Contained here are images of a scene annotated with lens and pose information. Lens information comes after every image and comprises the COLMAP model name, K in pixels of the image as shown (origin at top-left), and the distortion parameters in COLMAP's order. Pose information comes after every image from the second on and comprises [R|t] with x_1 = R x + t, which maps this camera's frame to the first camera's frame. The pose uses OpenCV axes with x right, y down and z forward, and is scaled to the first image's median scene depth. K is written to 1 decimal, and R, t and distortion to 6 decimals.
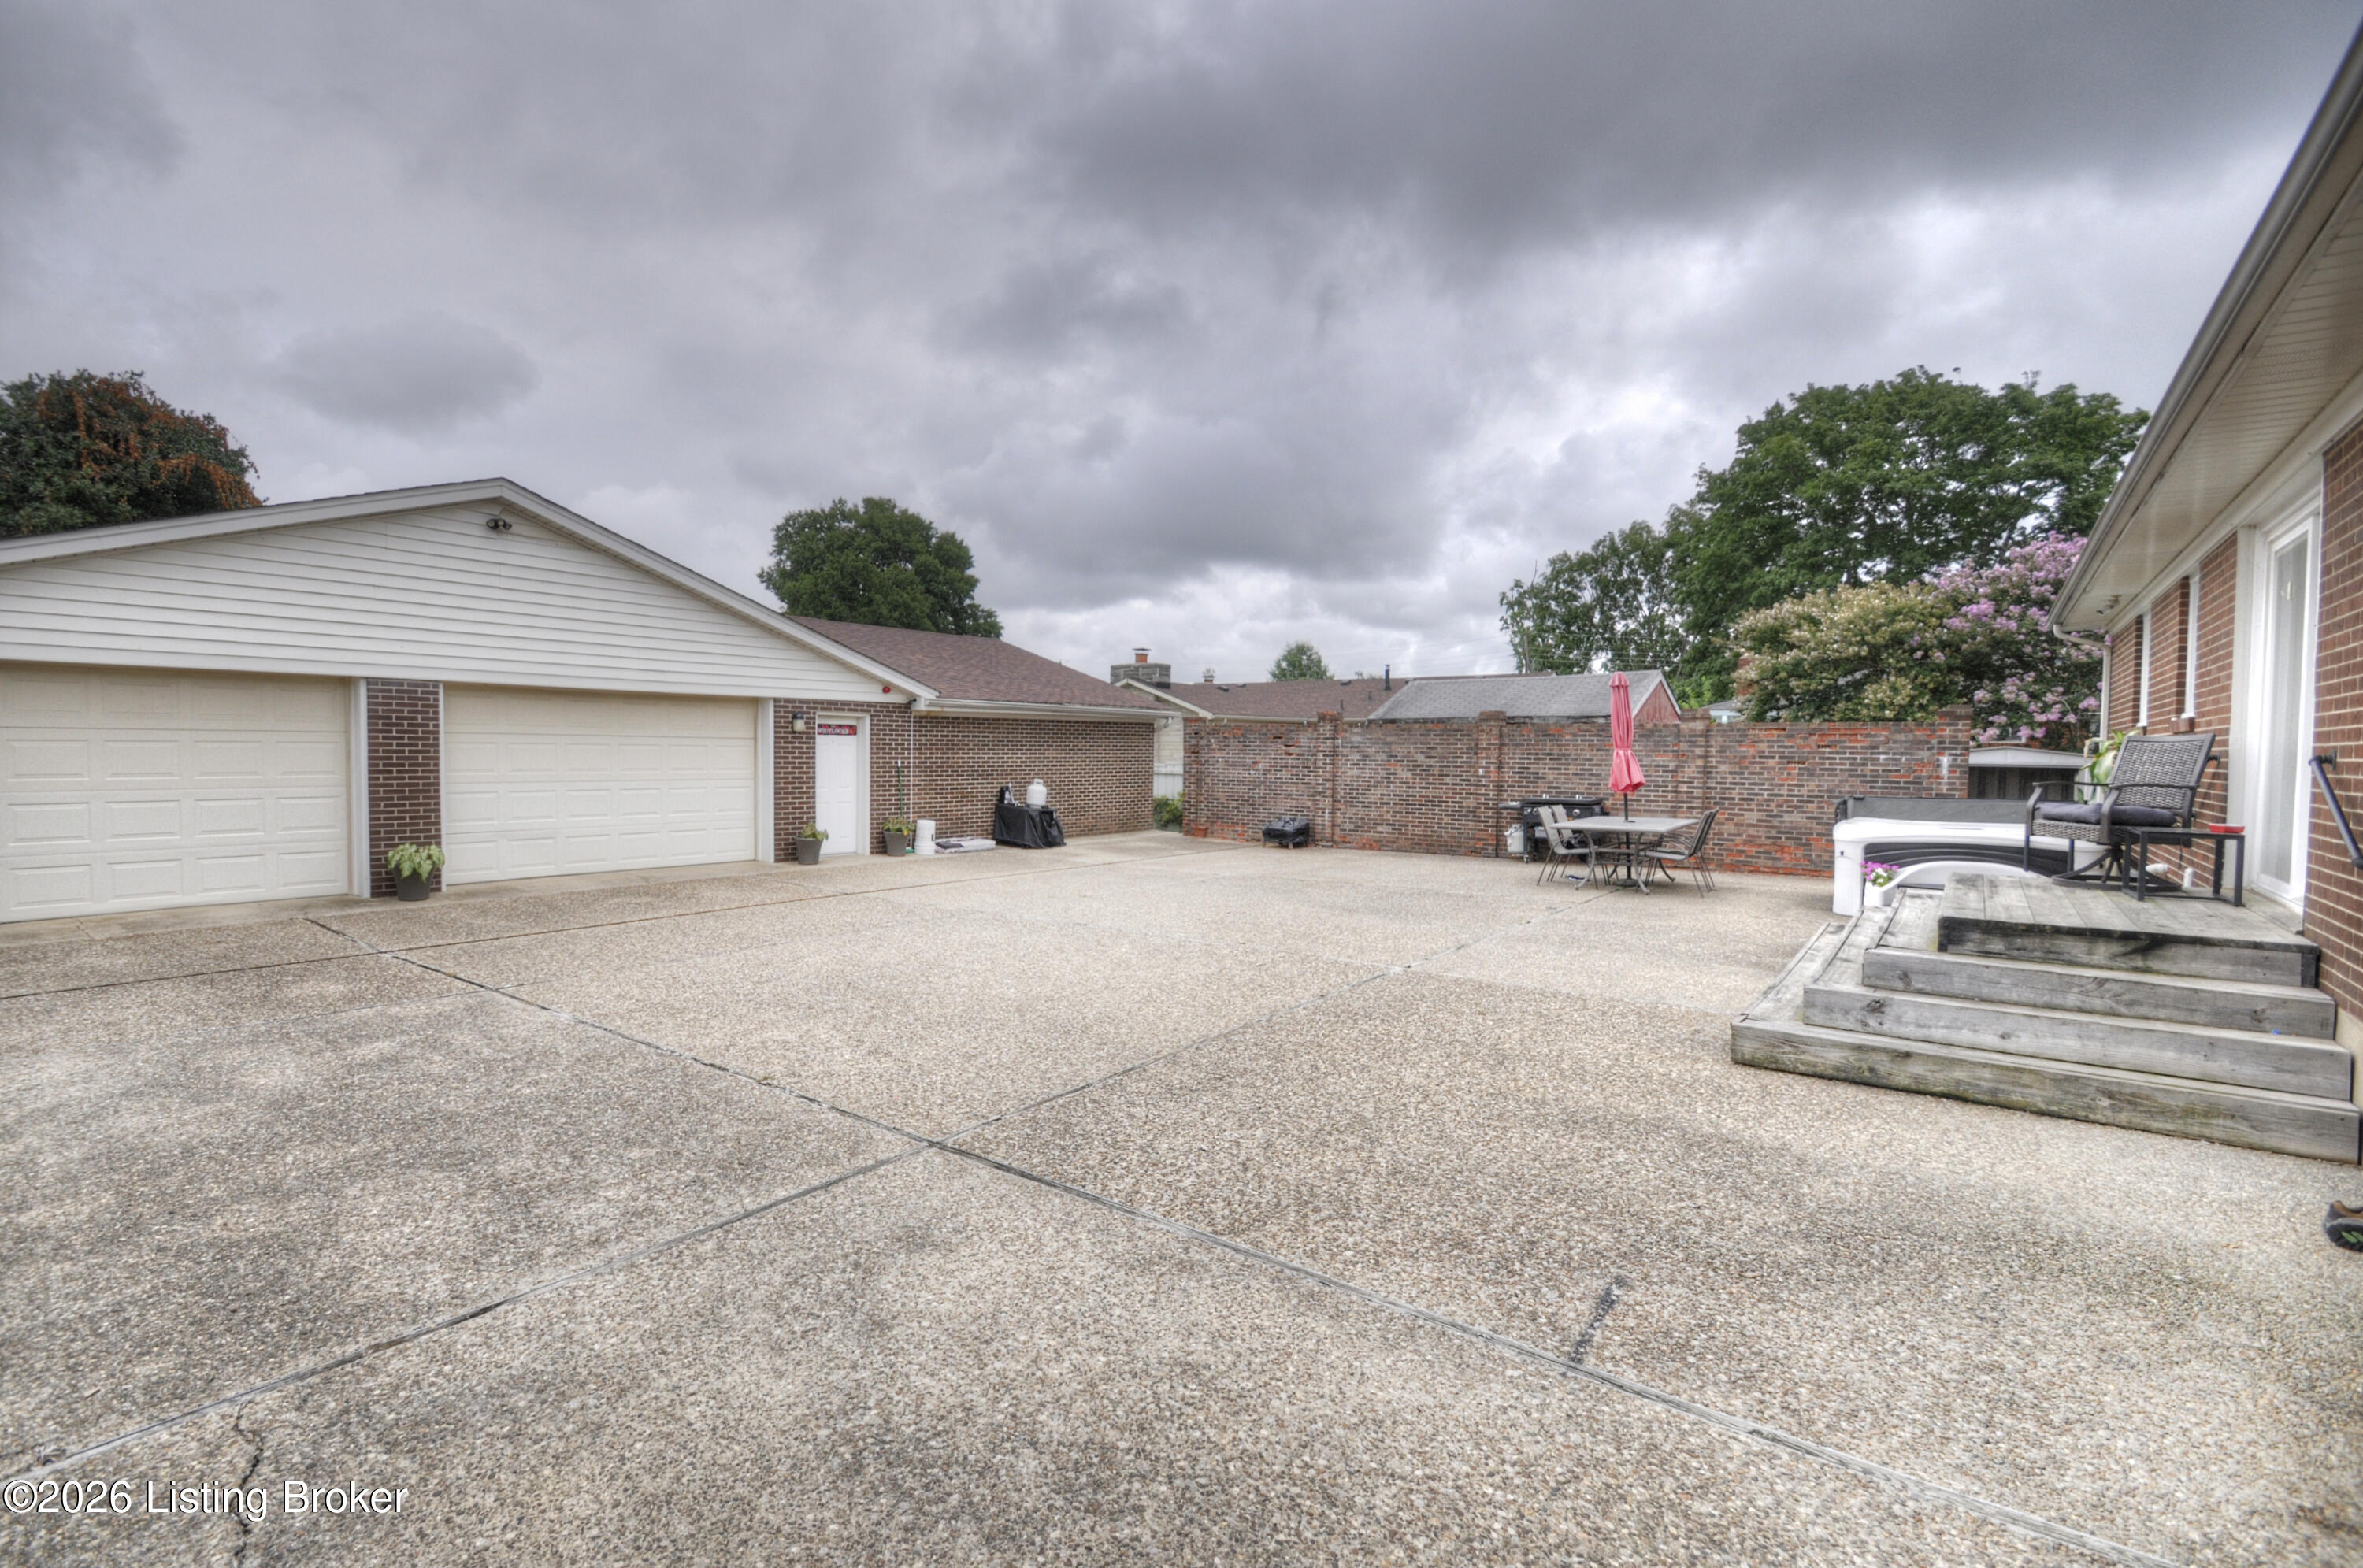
lens RADIAL K [[1036.2, 0, 1150.4], [0, 1036.2, 782.3], [0, 0, 1]] dist [0.002218, -0.008125]
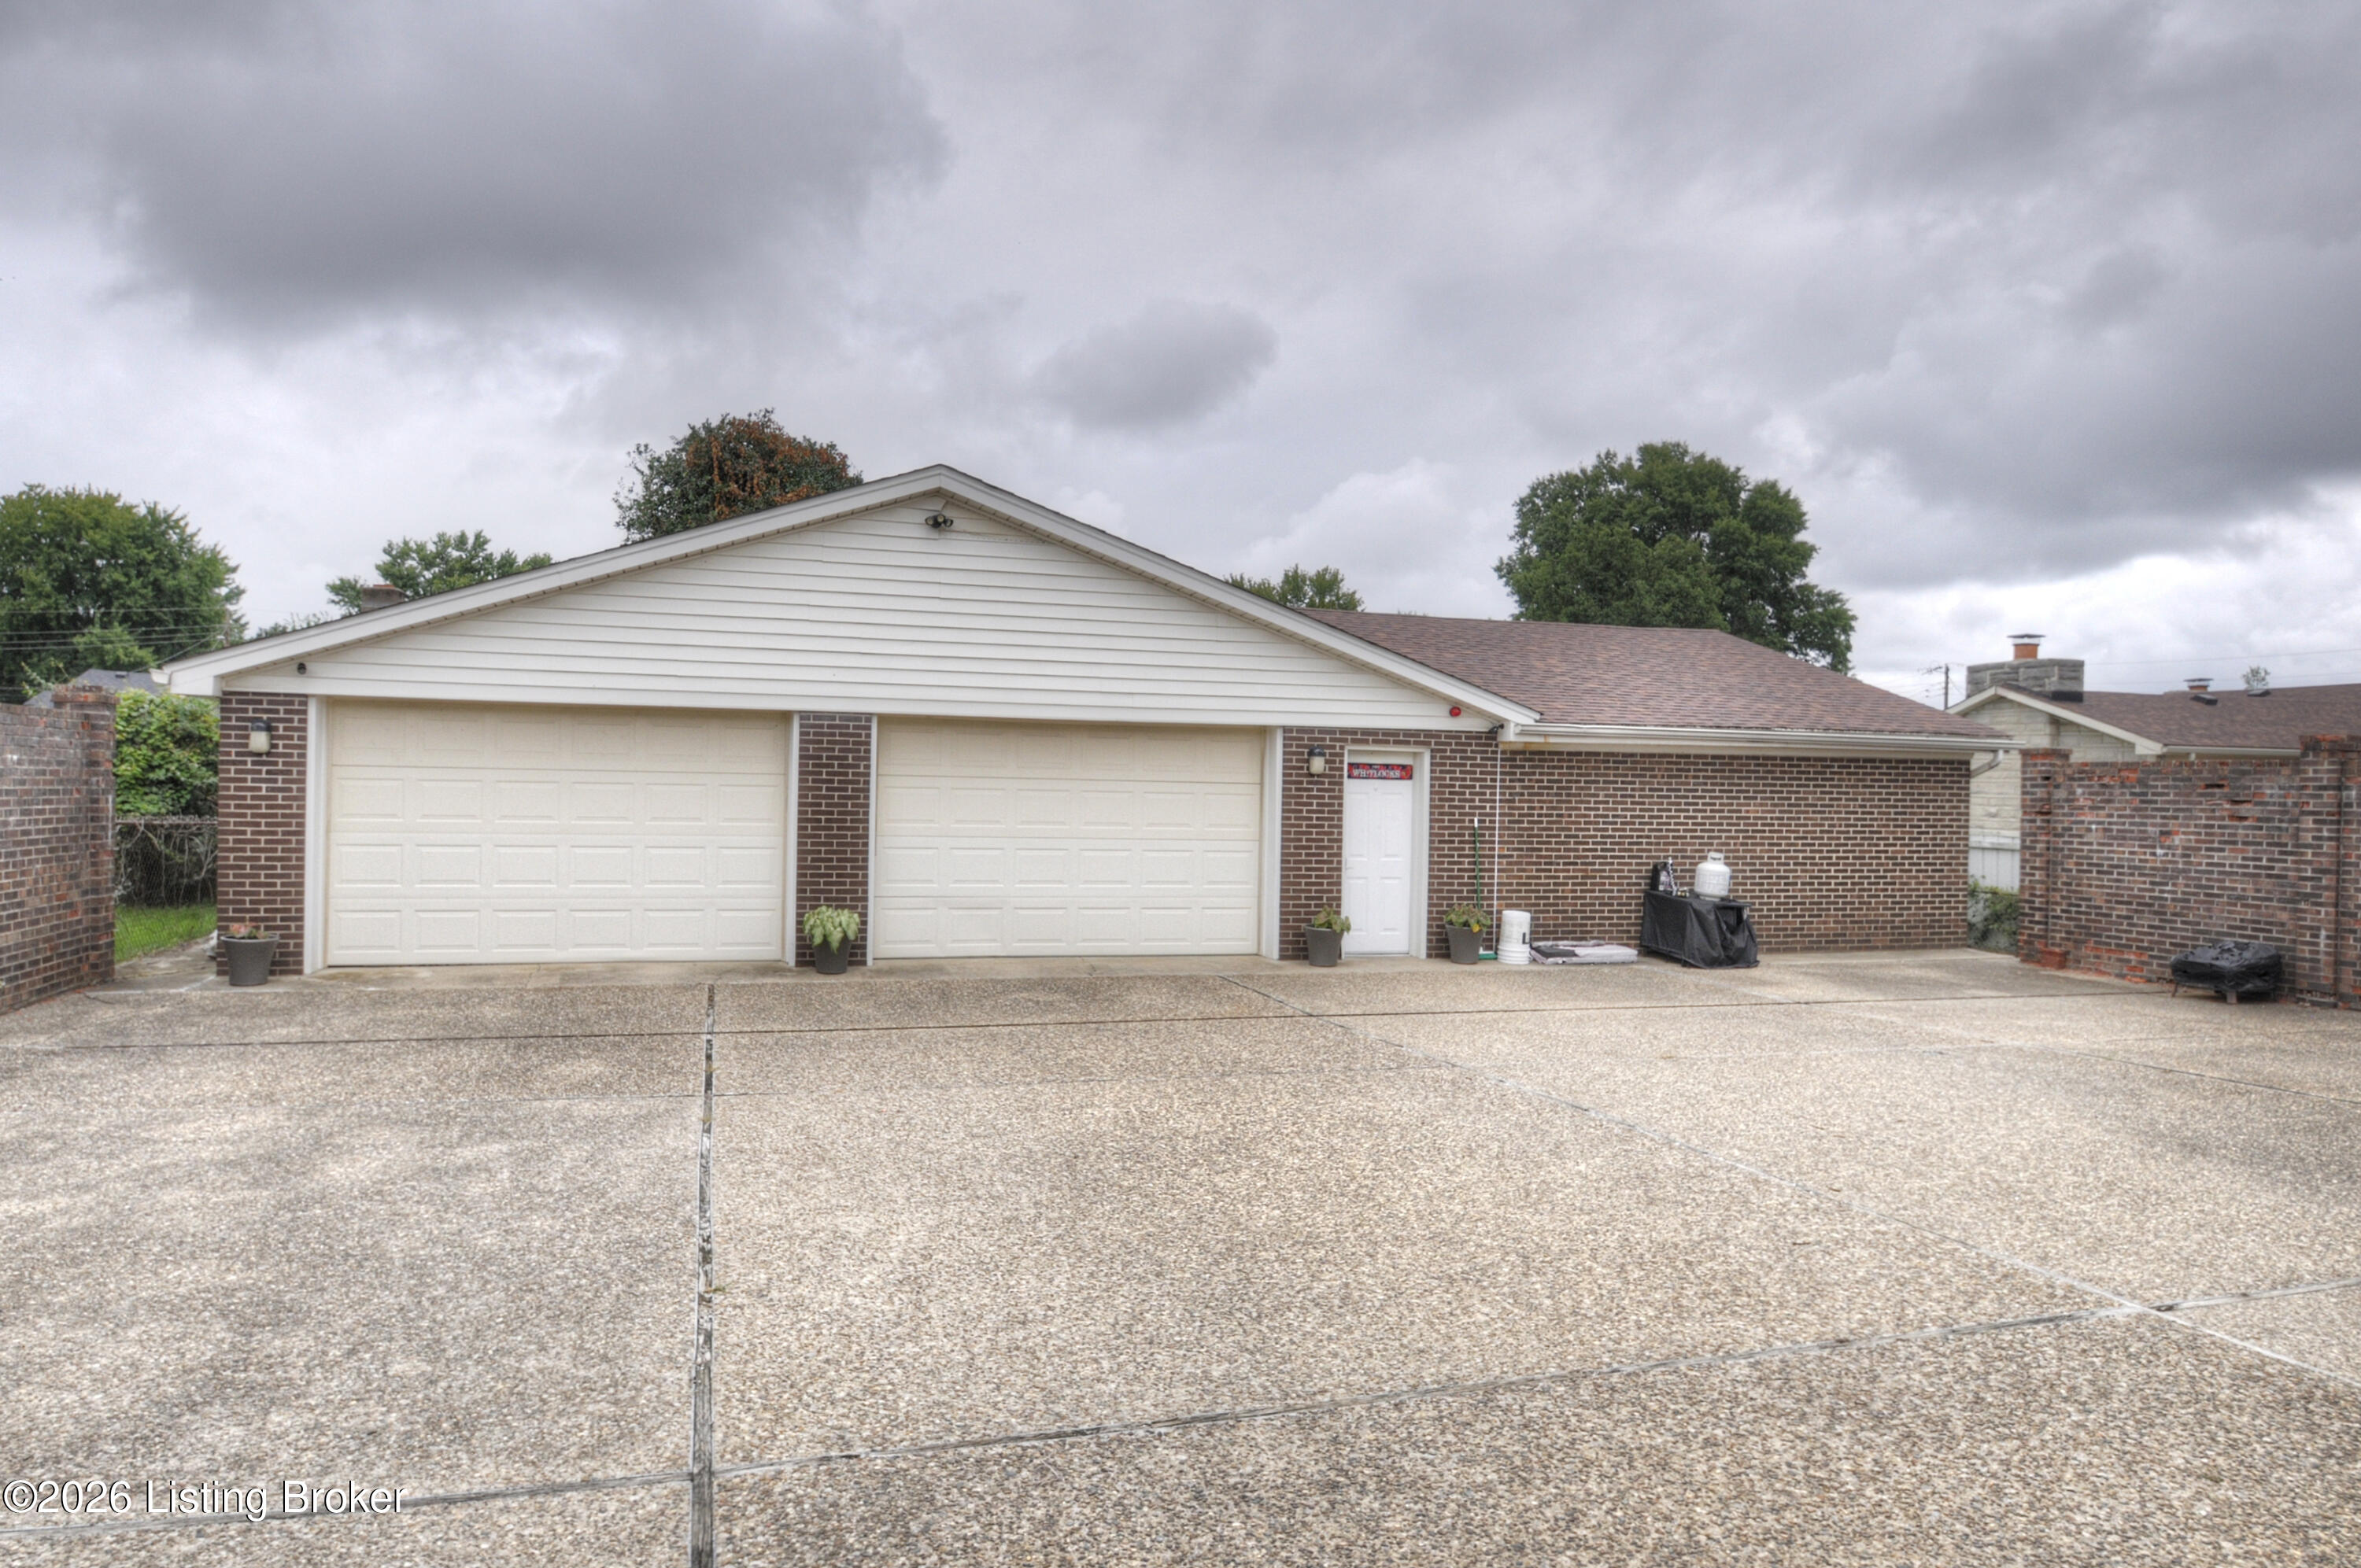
lens RADIAL K [[1443.0, 0, 1147.8], [0, 1443.0, 796.4], [0, 0, 1]] dist [-0.028683, 0.001010]
pose [[0.811905, 0.007193, -0.583746, 0.137738], [-0.028709, 0.999206, -0.027616, -0.003948], [0.583084, 0.039181, 0.811467, 0.146343]]
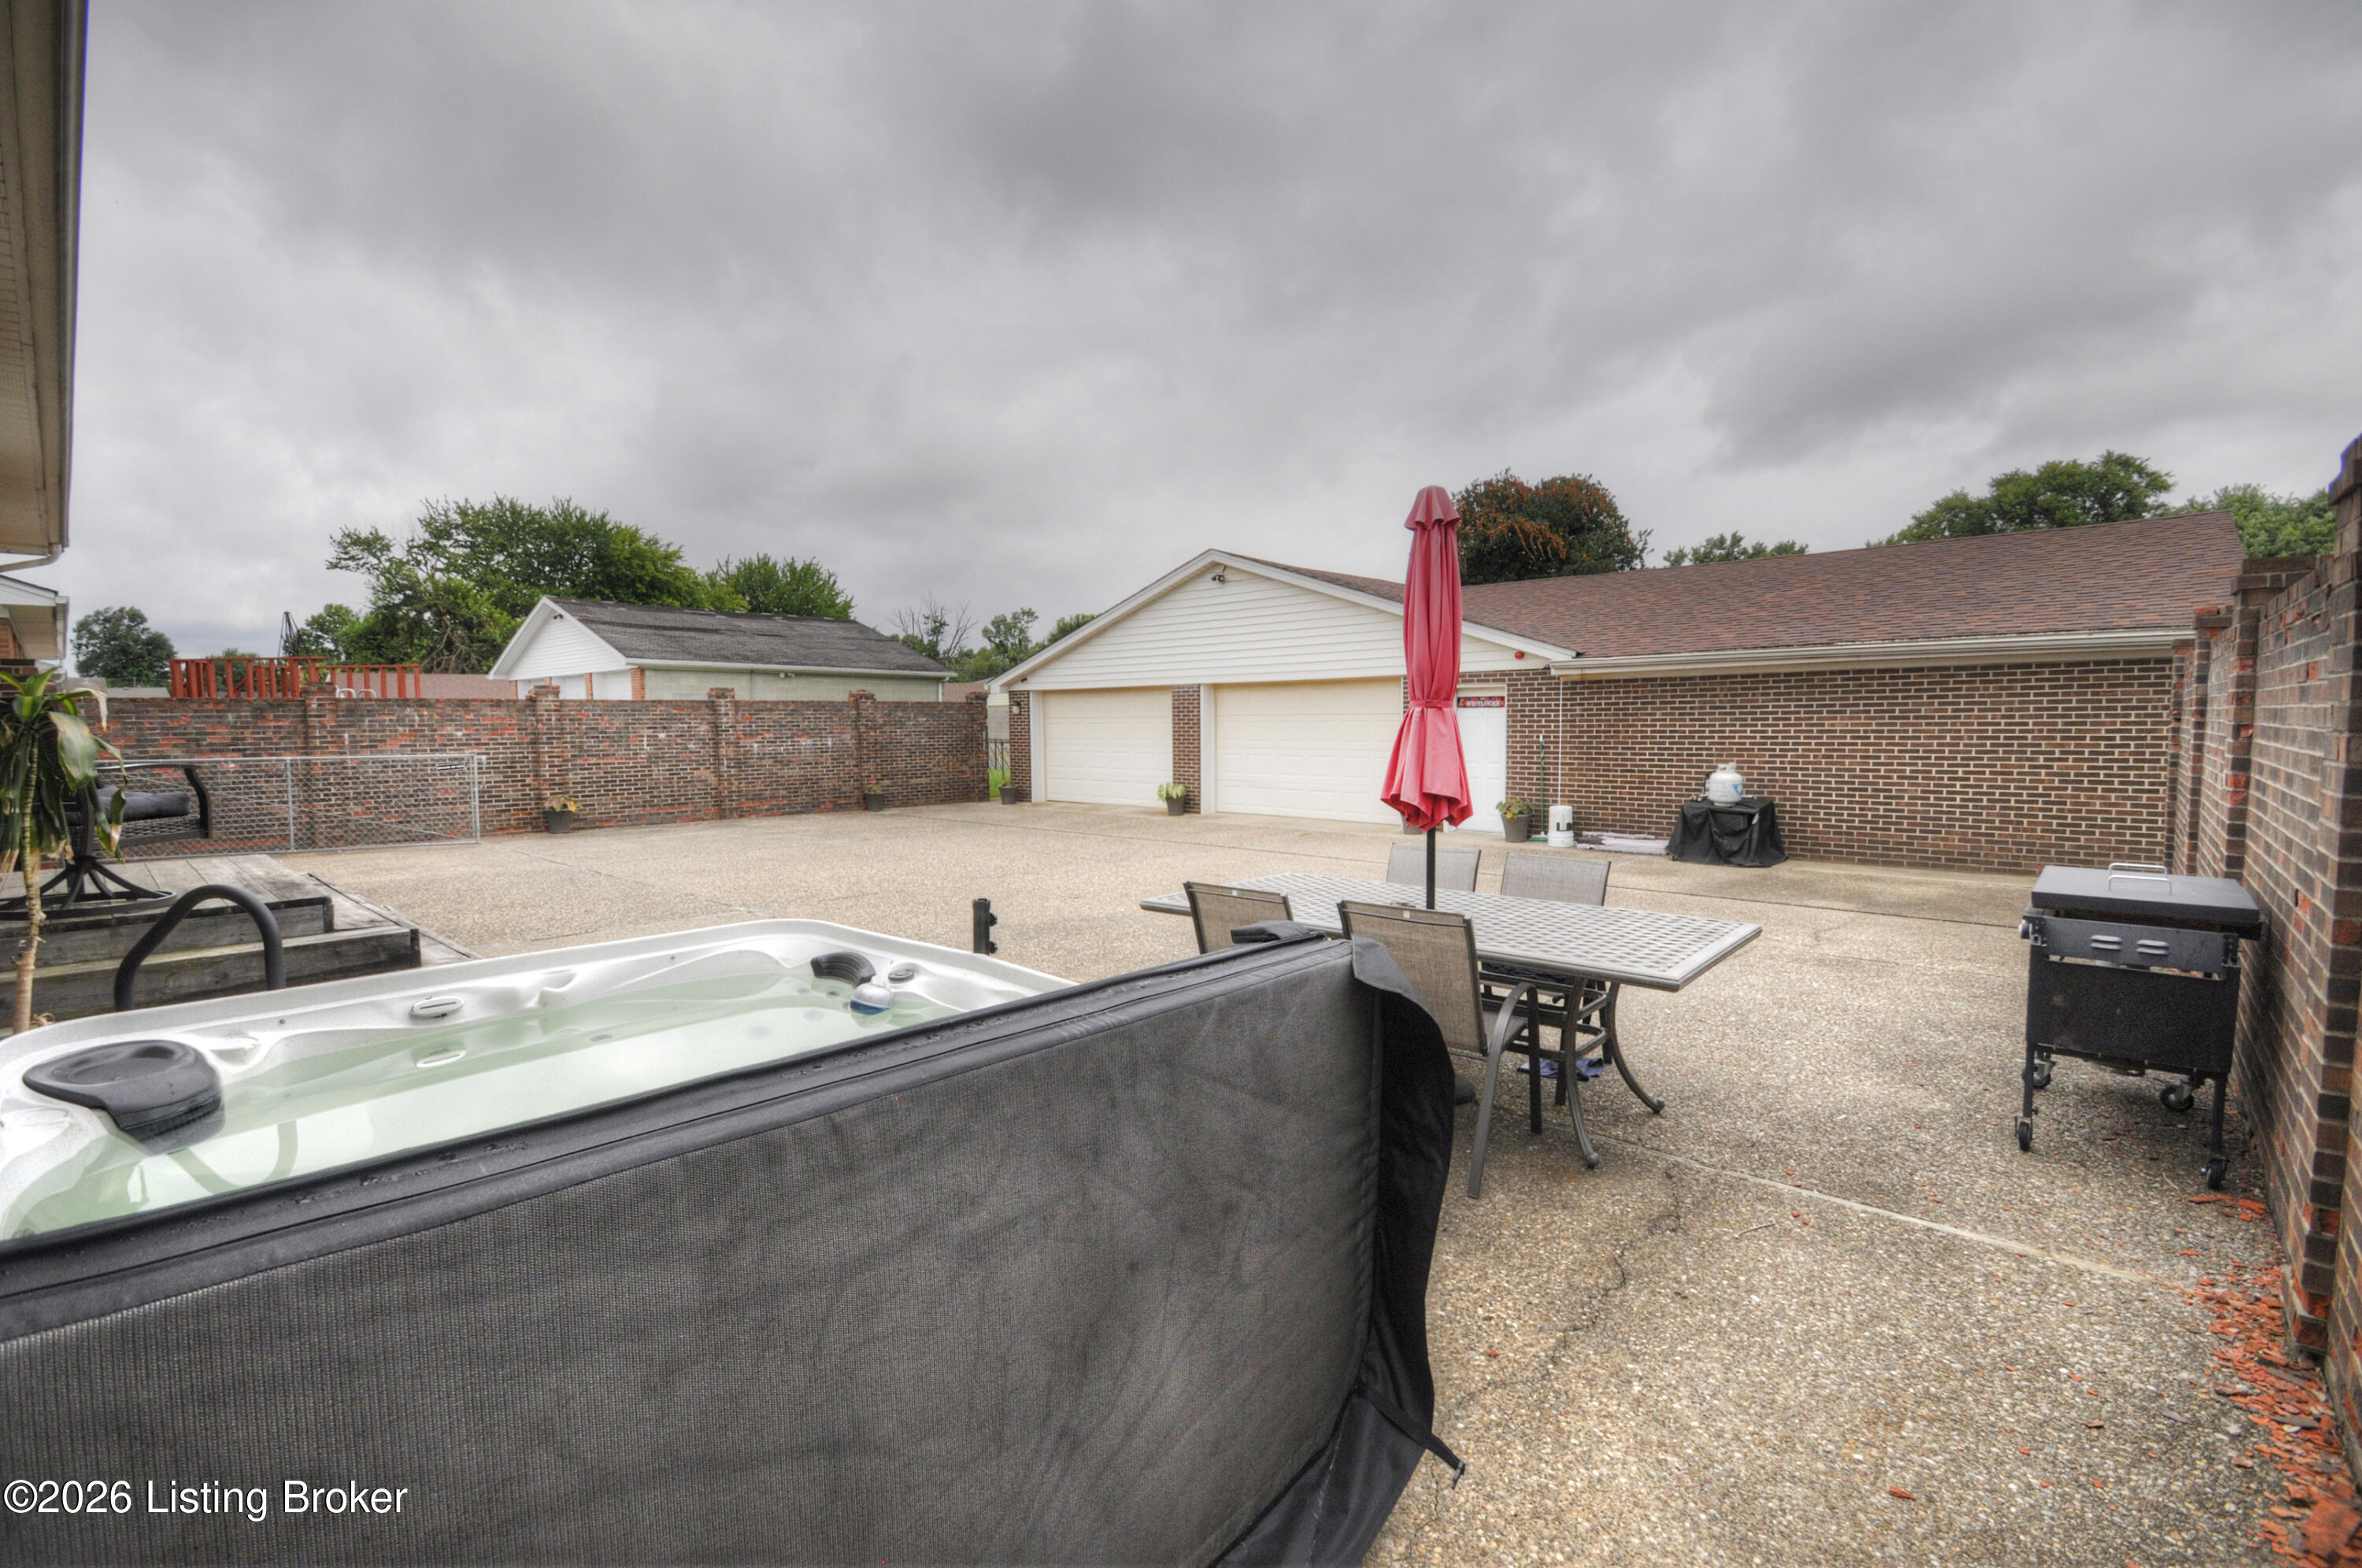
lens RADIAL K [[1035.7, 0, 1141.3], [0, 1035.7, 797.5], [0, 0, 1]] dist [0.002218, -0.008125]
pose [[-0.102777, 0.063411, -0.992681, 0.736150], [-0.024131, 0.997513, 0.066218, -0.019529], [0.994412, 0.030760, -0.100992, 0.837455]]
